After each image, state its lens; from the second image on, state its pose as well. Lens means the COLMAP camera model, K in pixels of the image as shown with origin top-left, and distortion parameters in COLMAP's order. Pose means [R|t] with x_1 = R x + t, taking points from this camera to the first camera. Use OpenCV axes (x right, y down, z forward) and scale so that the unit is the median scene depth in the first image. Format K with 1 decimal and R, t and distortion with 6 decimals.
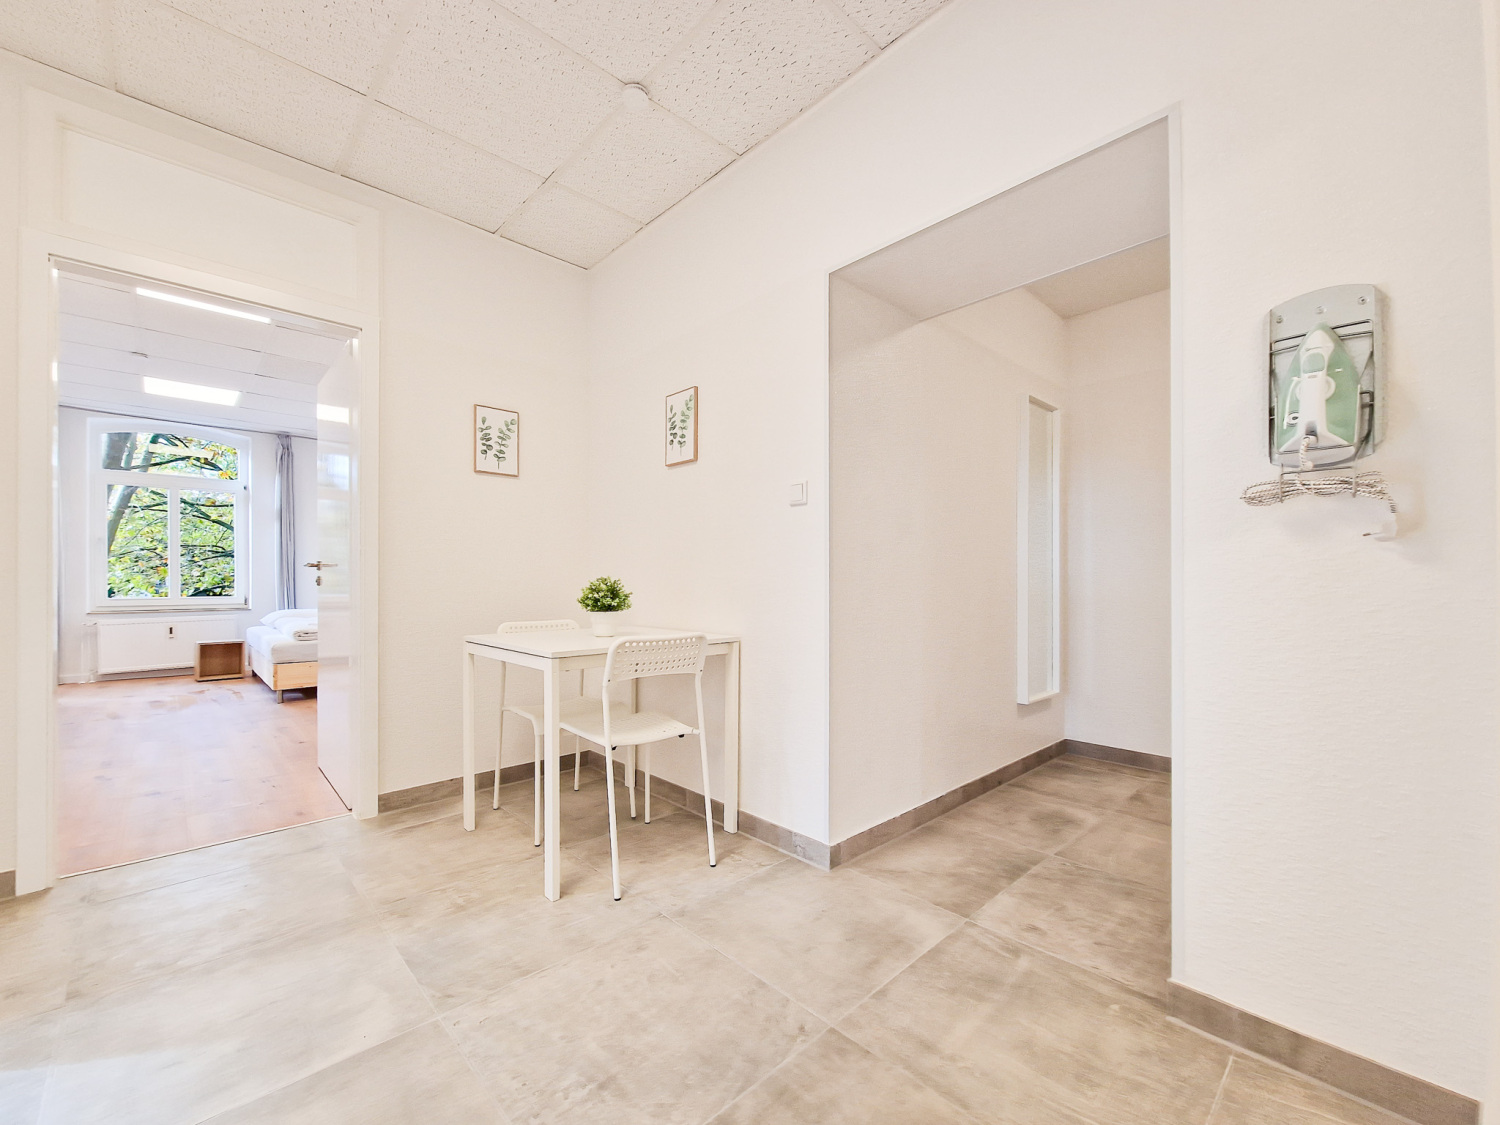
lens RADIAL K [[634.1, 0, 762.9], [0, 634.1, 575.6], [0, 0, 1]] dist [0.005479, -0.001529]
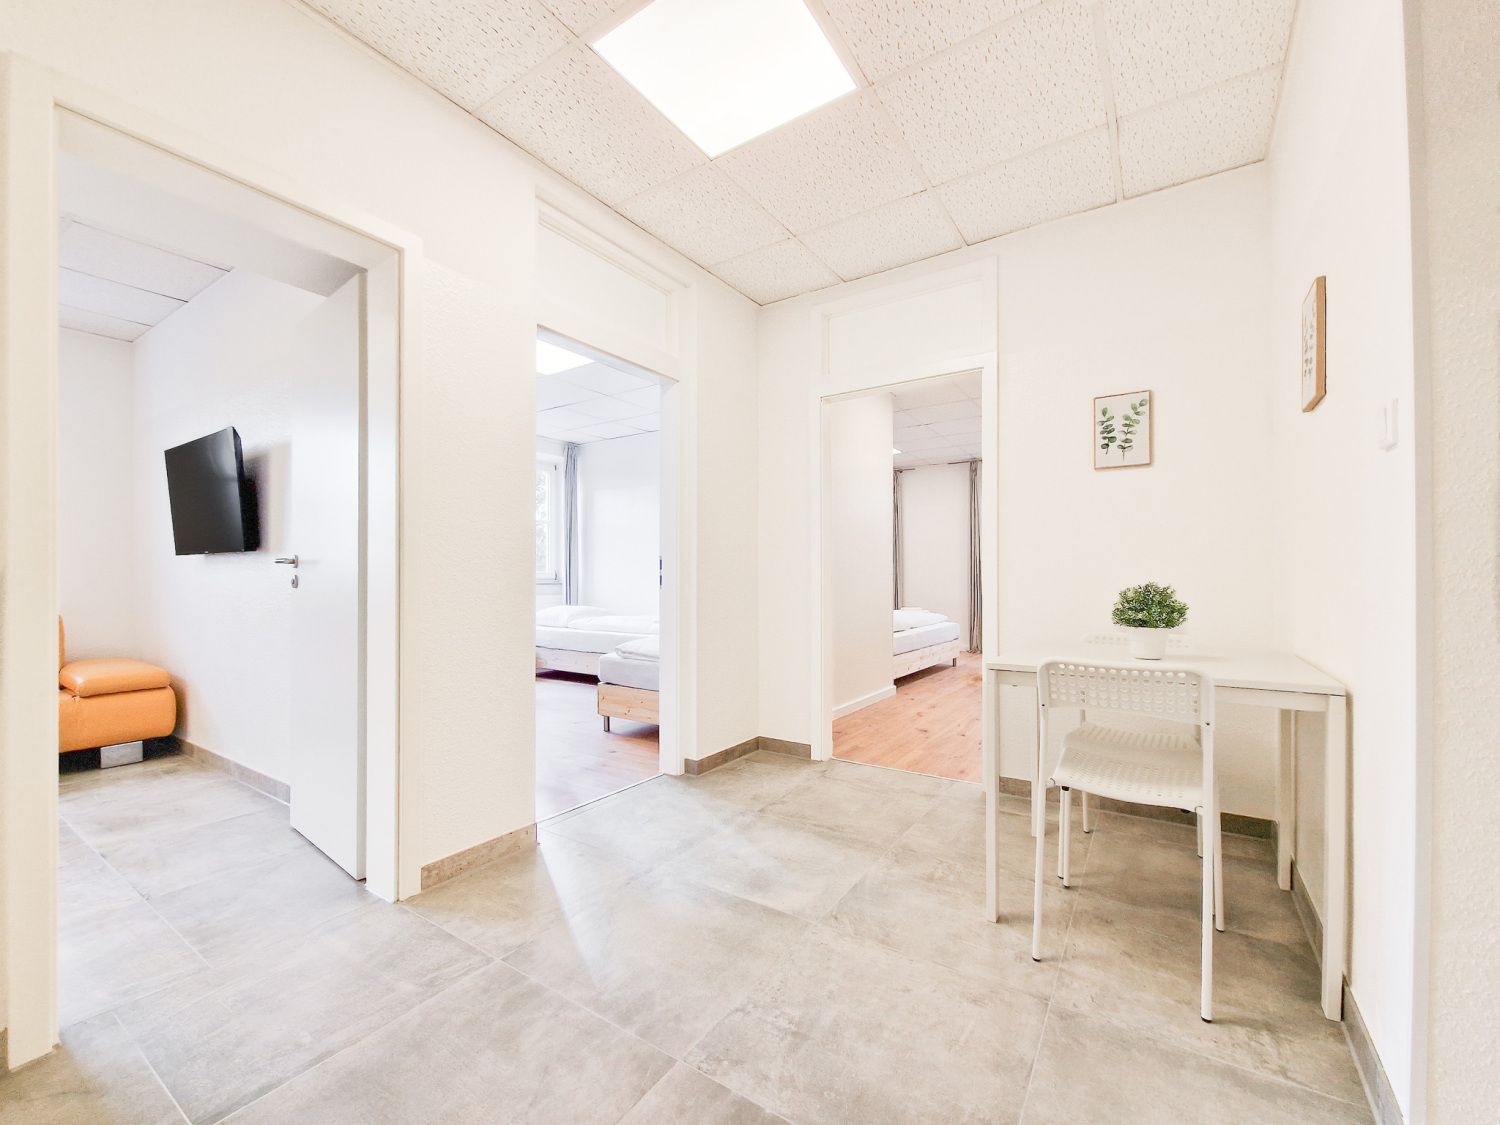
lens RADIAL K [[634.1, 0, 728.0], [0, 634.1, 577.1], [0, 0, 1]] dist [0.005479, -0.001529]
pose [[0.185333, -0.003300, -0.982670, 0.525527], [0.012177, 0.999925, -0.001062, -0.014451], [0.982600, -0.011769, 0.185359, 0.414686]]
